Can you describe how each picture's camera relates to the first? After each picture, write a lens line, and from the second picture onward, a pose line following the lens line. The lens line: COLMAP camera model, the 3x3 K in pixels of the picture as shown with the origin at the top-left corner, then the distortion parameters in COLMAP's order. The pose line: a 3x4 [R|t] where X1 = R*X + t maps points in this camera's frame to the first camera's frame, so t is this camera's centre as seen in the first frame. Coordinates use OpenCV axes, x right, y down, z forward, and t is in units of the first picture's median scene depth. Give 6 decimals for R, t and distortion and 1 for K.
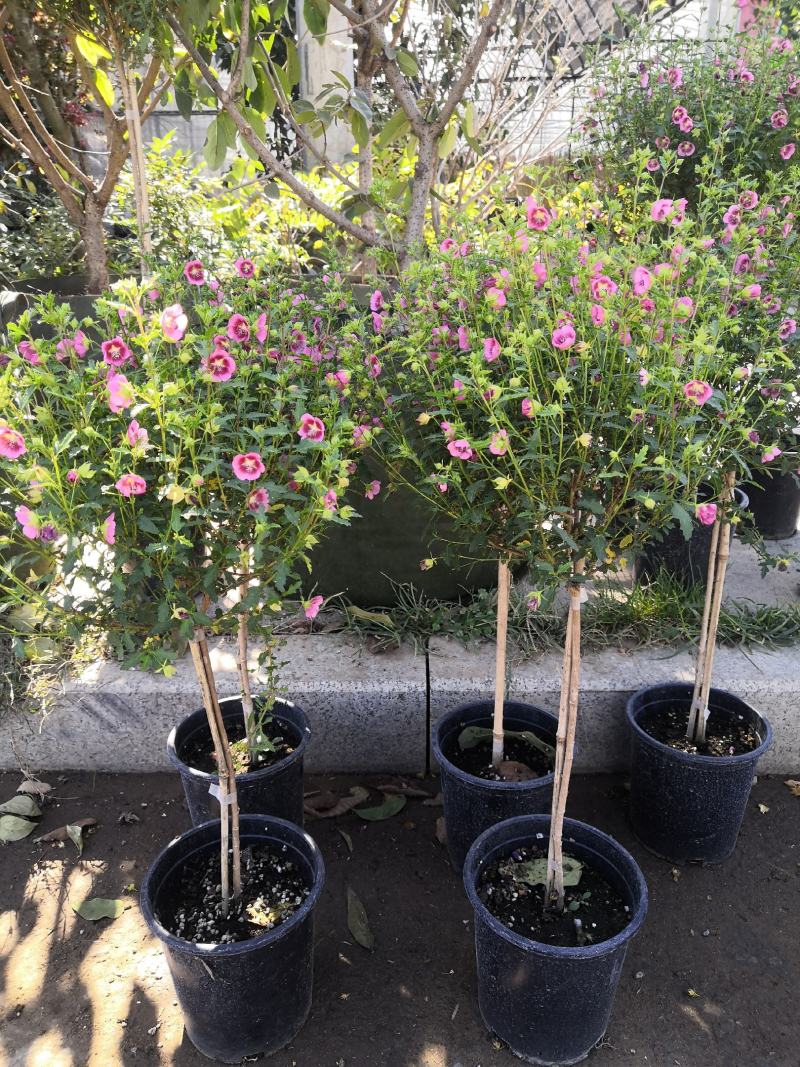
lens RADIAL K [[829.1, 0, 397.8], [0, 829.1, 531.9], [0, 0, 1]] dist [-0.023241, 0.047446]
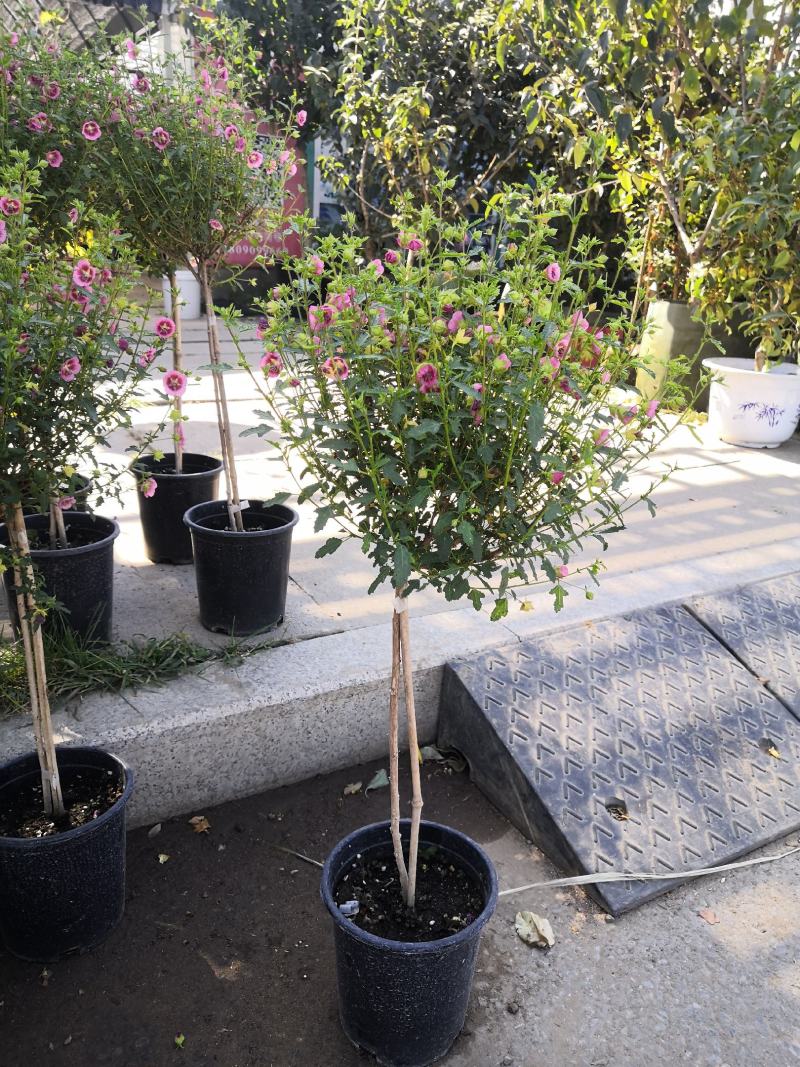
lens RADIAL K [[829.1, 0, 396.7], [0, 829.1, 531.0], [0, 0, 1]] dist [-0.023241, 0.047446]
pose [[0.863590, -0.128828, 0.487458, 0.286606], [0.144192, 0.989531, 0.006066, -0.000154], [-0.483136, 0.065049, 0.873126, 0.033334]]
